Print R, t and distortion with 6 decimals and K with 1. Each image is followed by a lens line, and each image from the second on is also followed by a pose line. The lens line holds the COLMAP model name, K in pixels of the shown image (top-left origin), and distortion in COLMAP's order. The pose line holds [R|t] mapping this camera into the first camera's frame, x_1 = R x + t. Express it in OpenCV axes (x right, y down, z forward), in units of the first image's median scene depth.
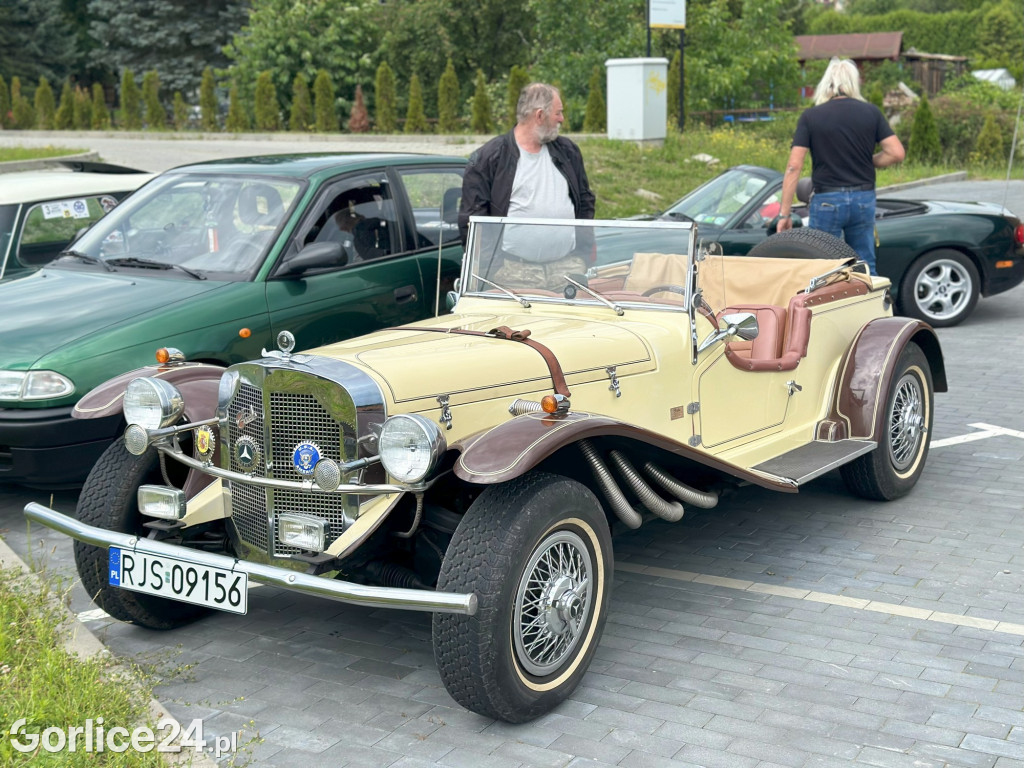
lens RADIAL K [[1400.7, 0, 506.7], [0, 1400.7, 405.5], [0, 0, 1]] dist [0.136845, -0.113890]
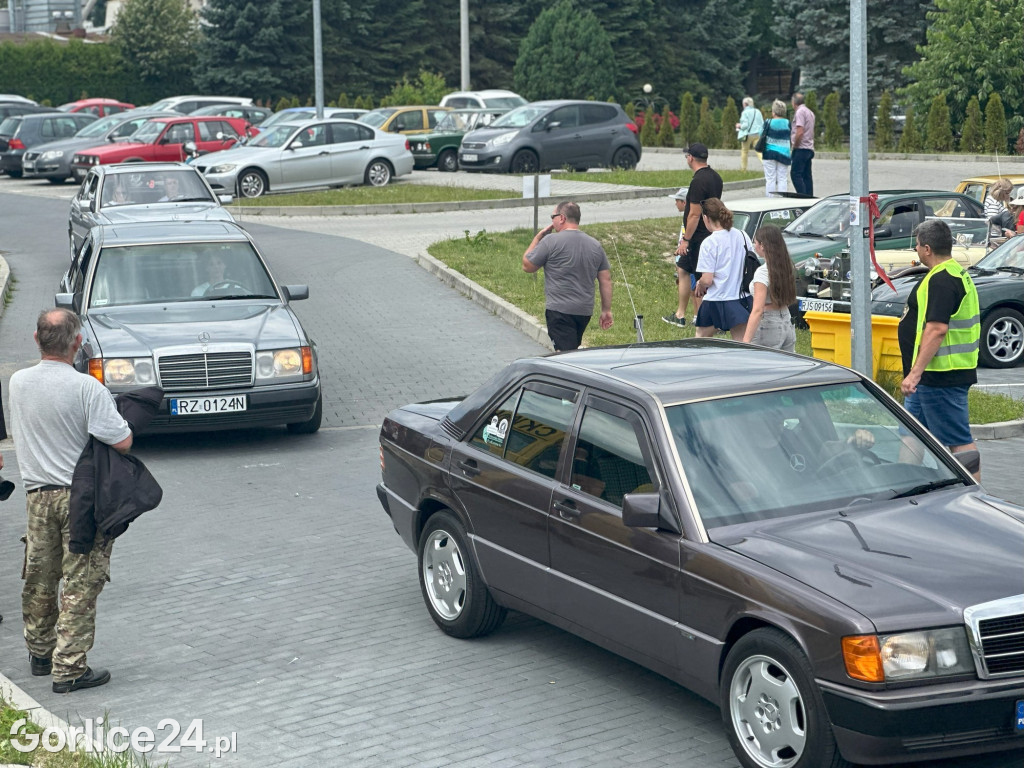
lens RADIAL K [[2258.5, 0, 517.3], [0, 2258.5, 384.2], [0, 0, 1]] dist [0.005390, 2.369593]
pose [[0.928654, 0.051625, -0.367338, 0.696747], [-0.078580, 0.995173, -0.058794, 0.412298], [0.362530, 0.083465, 0.928227, -2.709315]]
